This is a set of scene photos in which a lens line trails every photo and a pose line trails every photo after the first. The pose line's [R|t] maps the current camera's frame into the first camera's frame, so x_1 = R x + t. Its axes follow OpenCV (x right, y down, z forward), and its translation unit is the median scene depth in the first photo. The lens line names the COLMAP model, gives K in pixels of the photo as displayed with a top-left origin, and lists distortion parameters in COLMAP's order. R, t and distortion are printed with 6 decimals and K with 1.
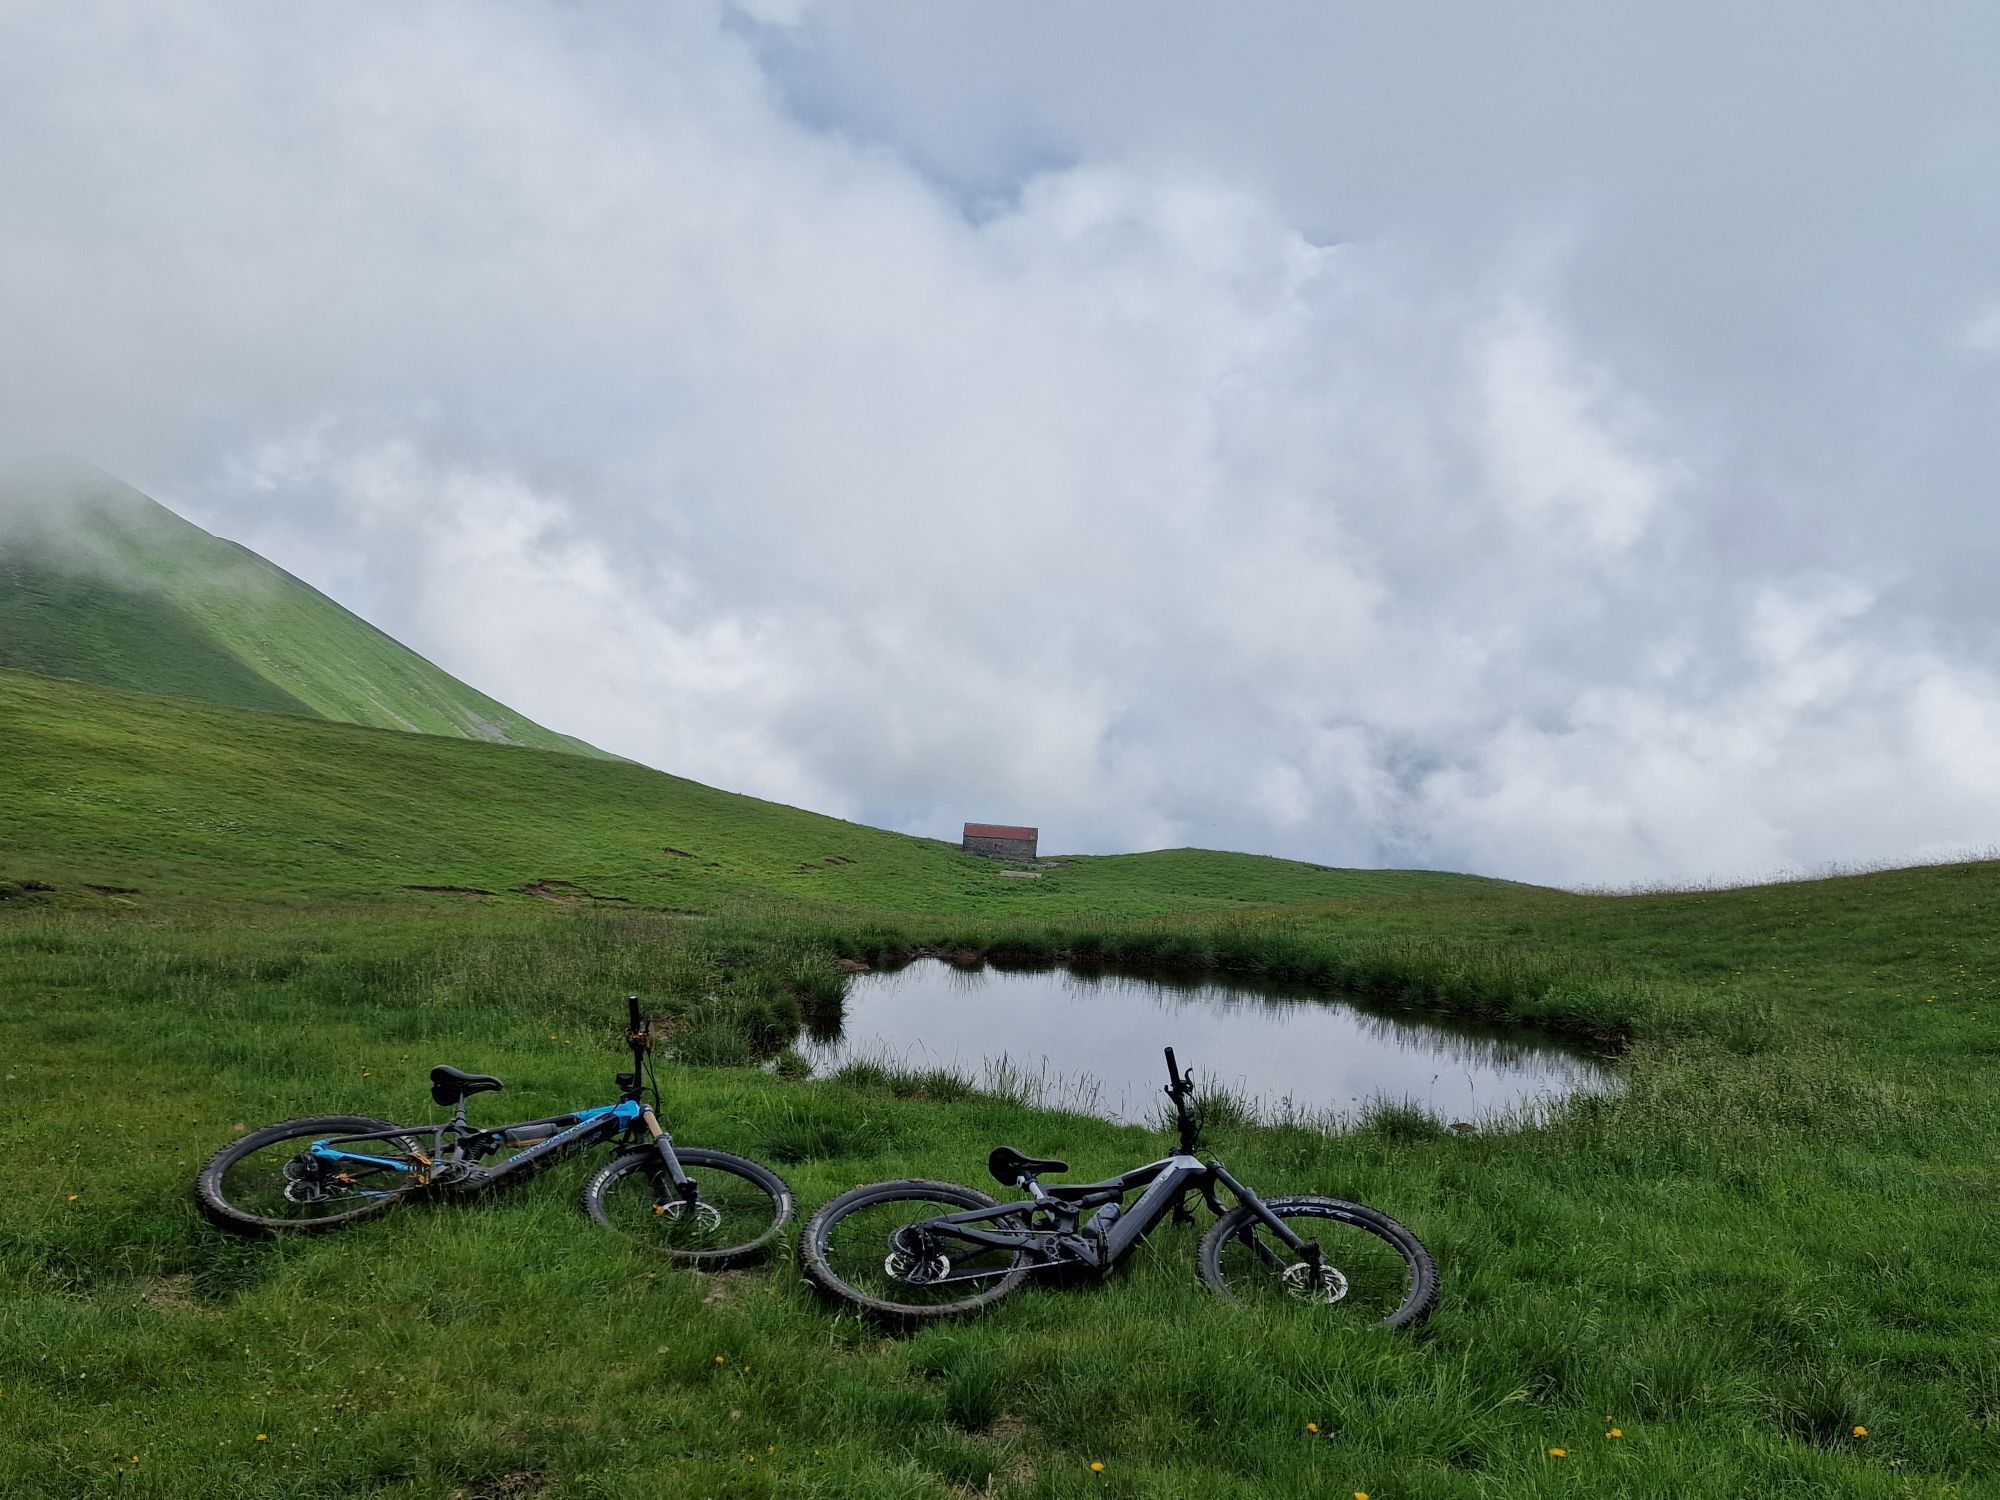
lens RADIAL K [[2293.4, 0, 1000.5], [0, 2293.4, 745.8], [0, 0, 1]] dist [0.028978, 0.000000]
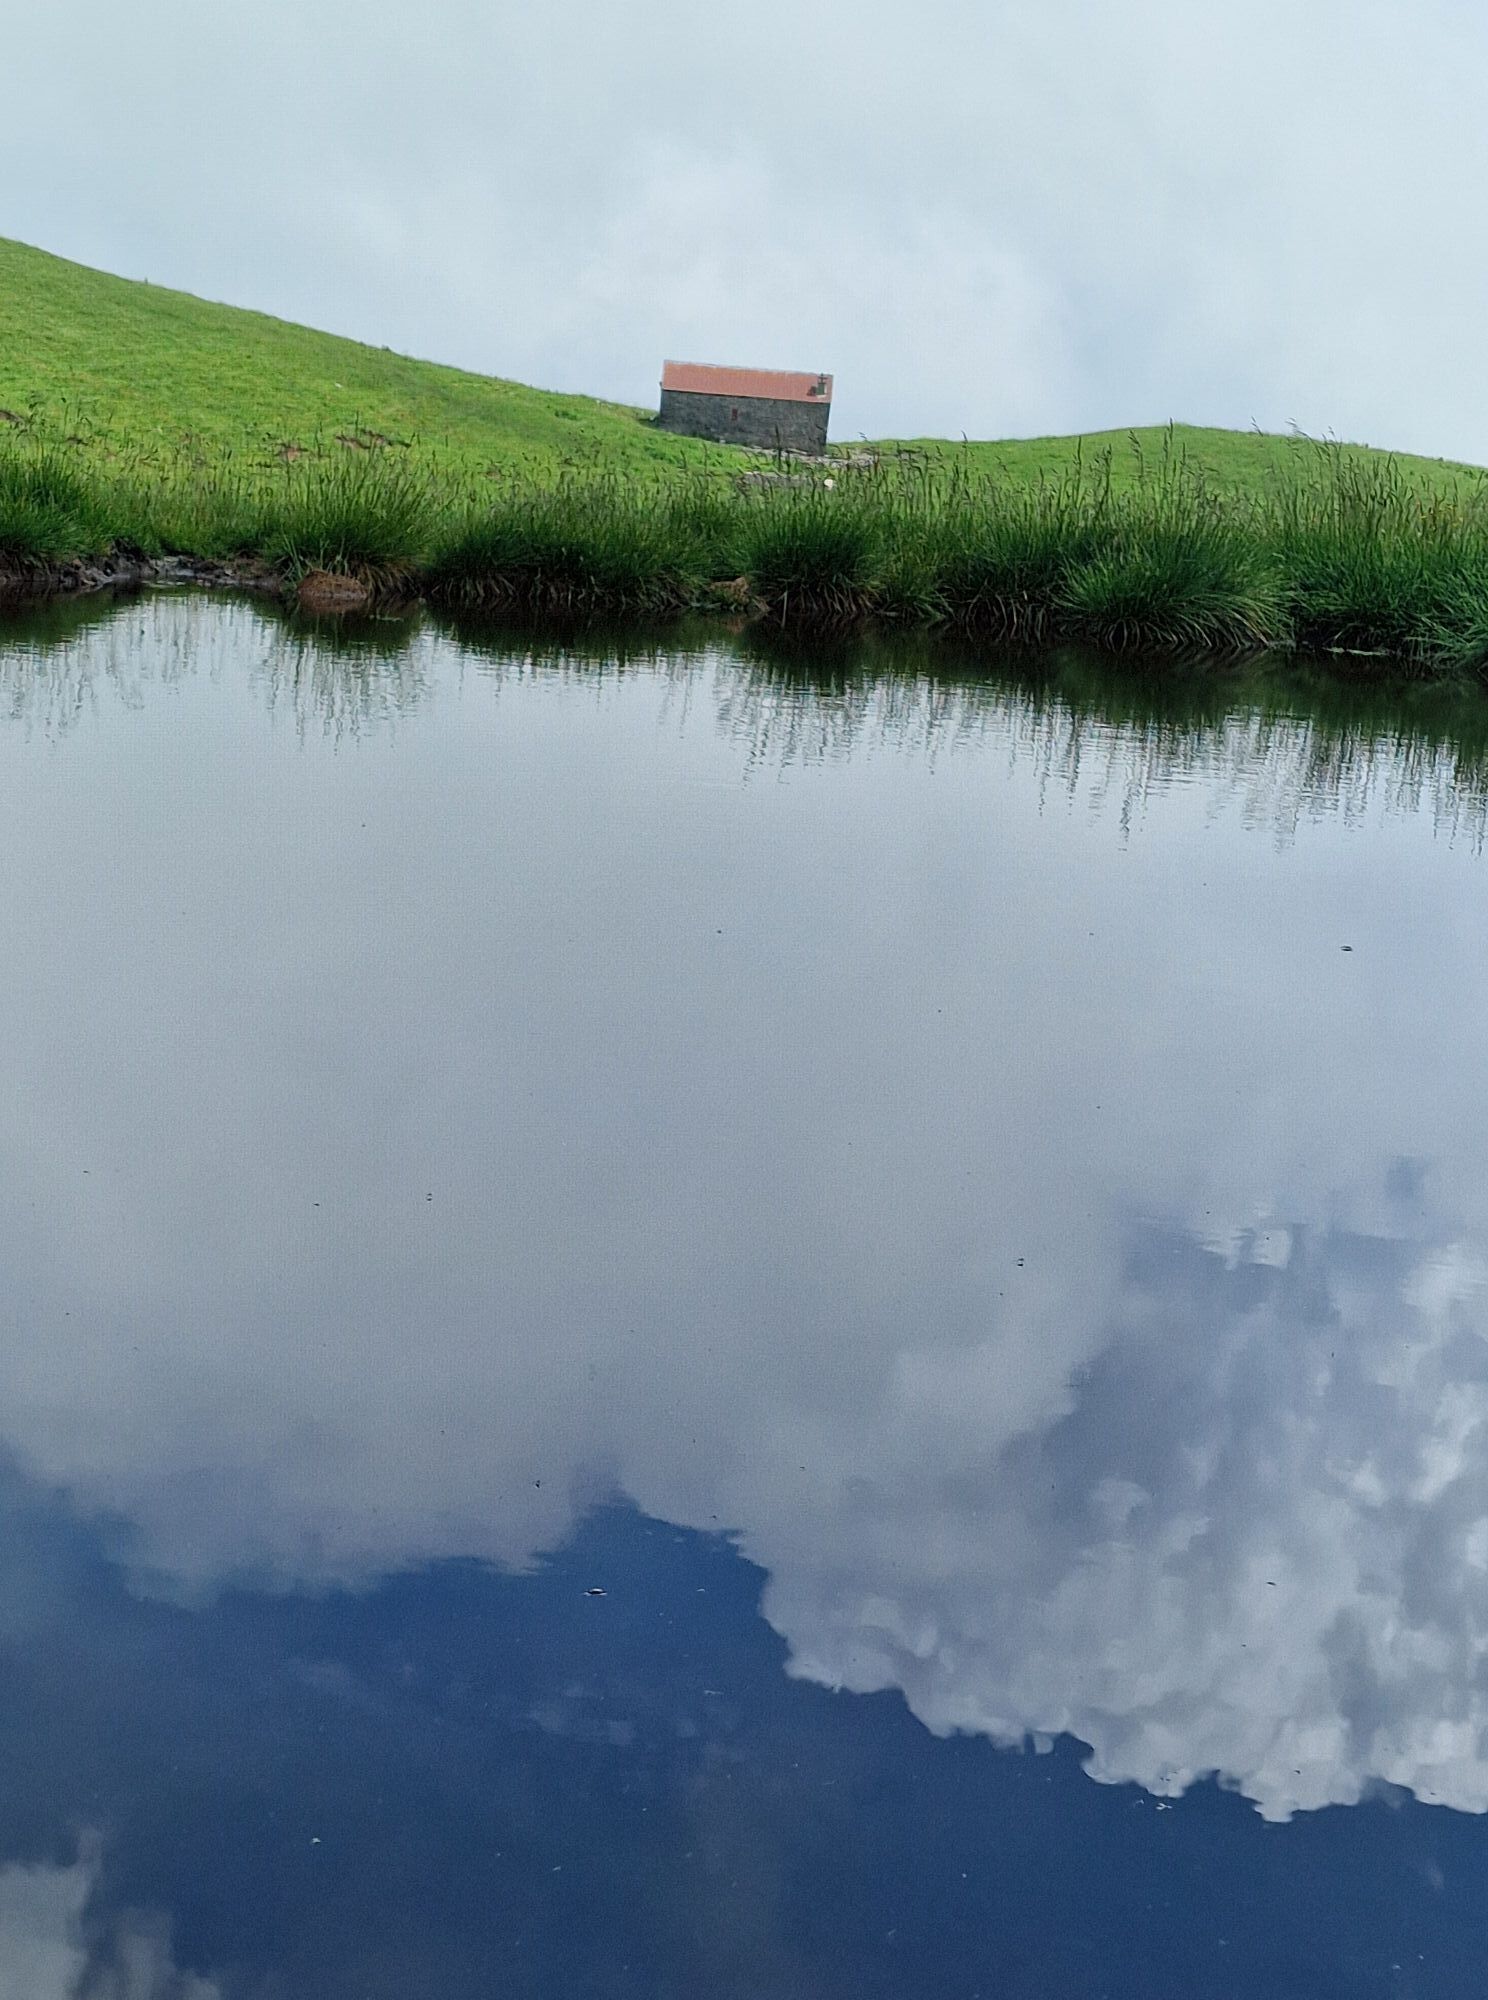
lens RADIAL K [[3259.9, 0, 737.8], [0, 3259.9, 1001.2], [0, 0, 1]] dist [0.168202, 0.000000]
pose [[0.999065, 0.011578, -0.041657, 0.029535], [-0.003731, 0.982972, 0.183717, 0.043425], [0.043075, -0.183390, 0.982096, 0.395053]]
